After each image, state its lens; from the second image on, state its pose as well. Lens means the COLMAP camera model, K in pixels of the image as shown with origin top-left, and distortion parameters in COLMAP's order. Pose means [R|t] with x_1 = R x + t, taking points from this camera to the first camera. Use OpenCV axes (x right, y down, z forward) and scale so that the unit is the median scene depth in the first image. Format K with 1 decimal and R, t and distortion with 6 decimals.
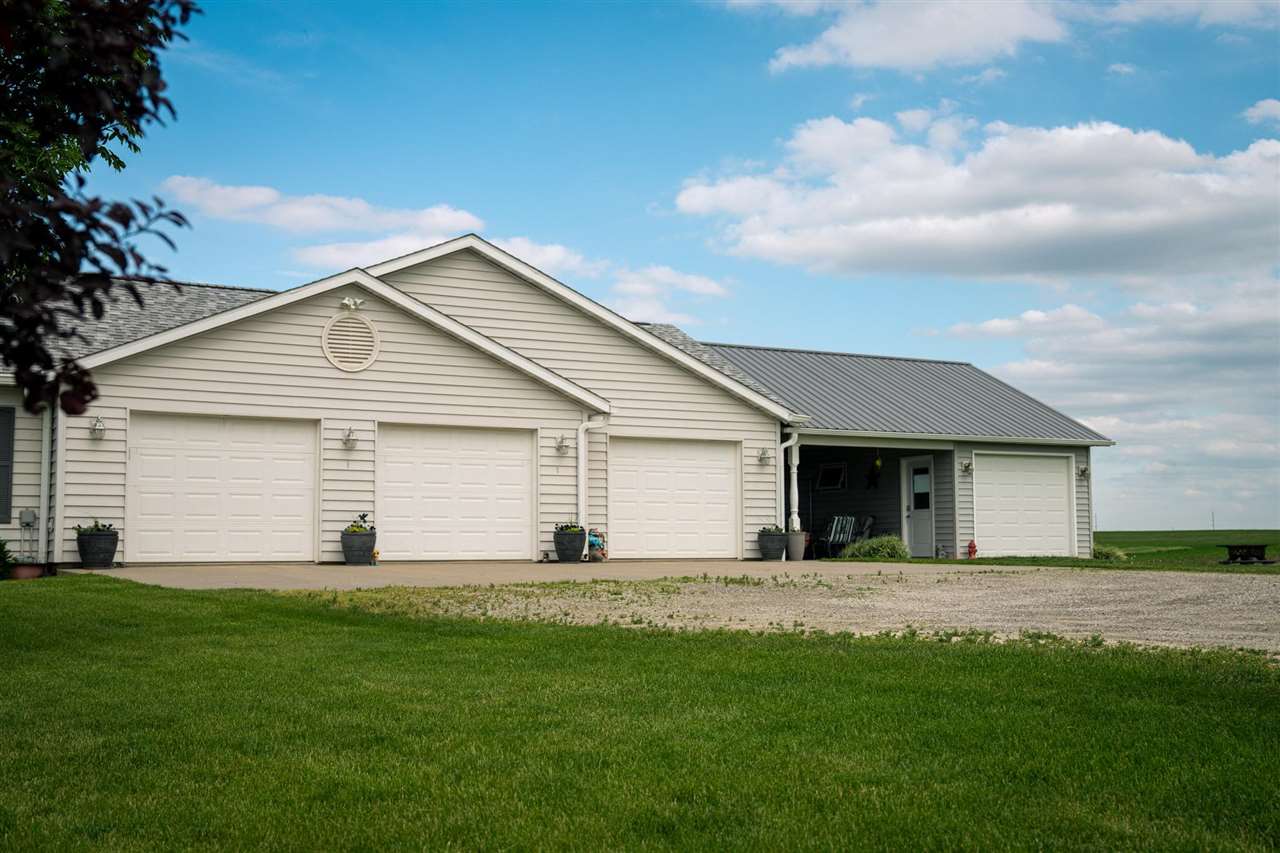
lens RADIAL K [[1384.1, 0, 640.0], [0, 1384.1, 426.5], [0, 0, 1]] dist [-0.169509, -0.000919]
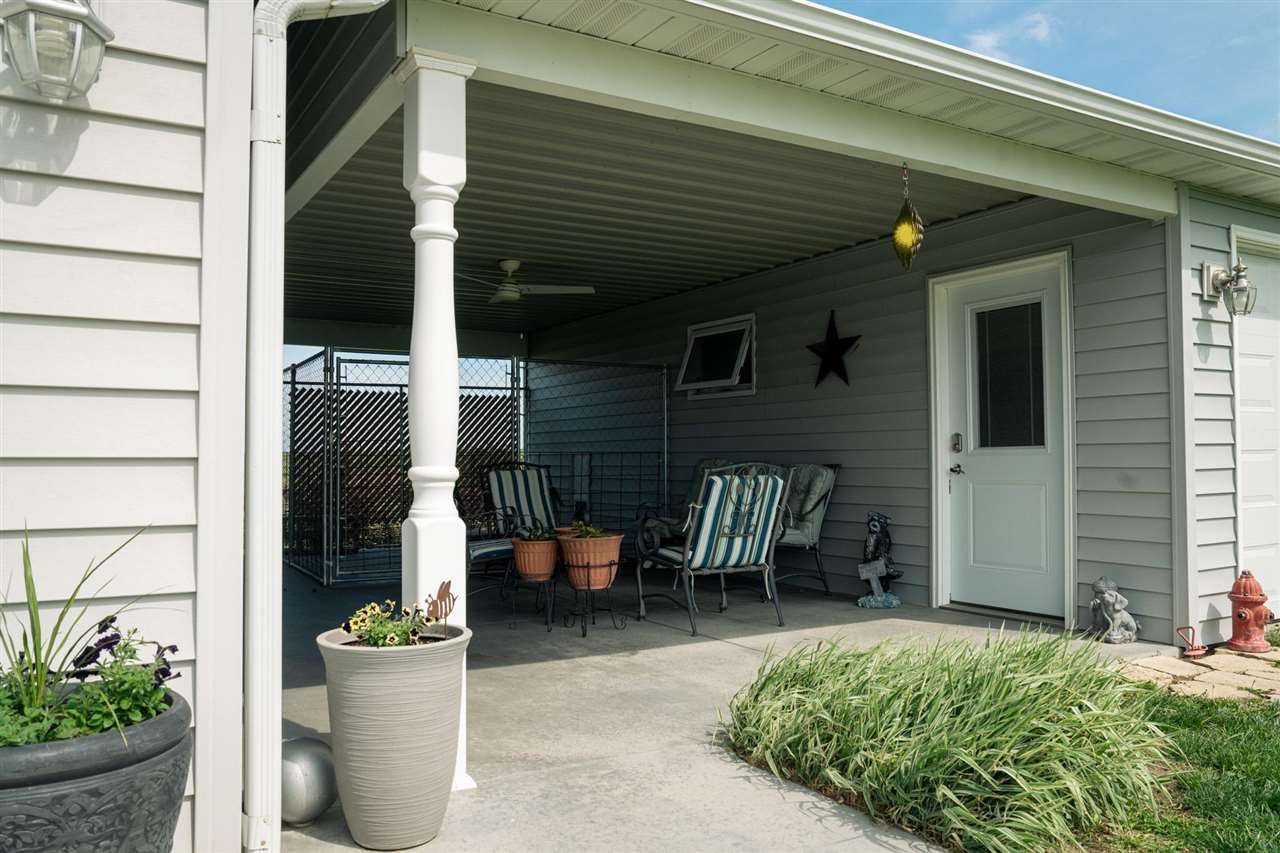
lens RADIAL K [[976.7, 0, 640.0], [0, 976.7, 426.5], [0, 0, 1]] dist [0.003374, 0.001426]
pose [[0.999477, -0.002989, 0.032194, 0.118792], [0.001273, 0.998584, 0.053192, 0.044653], [-0.032307, -0.053123, 0.998065, 0.794206]]
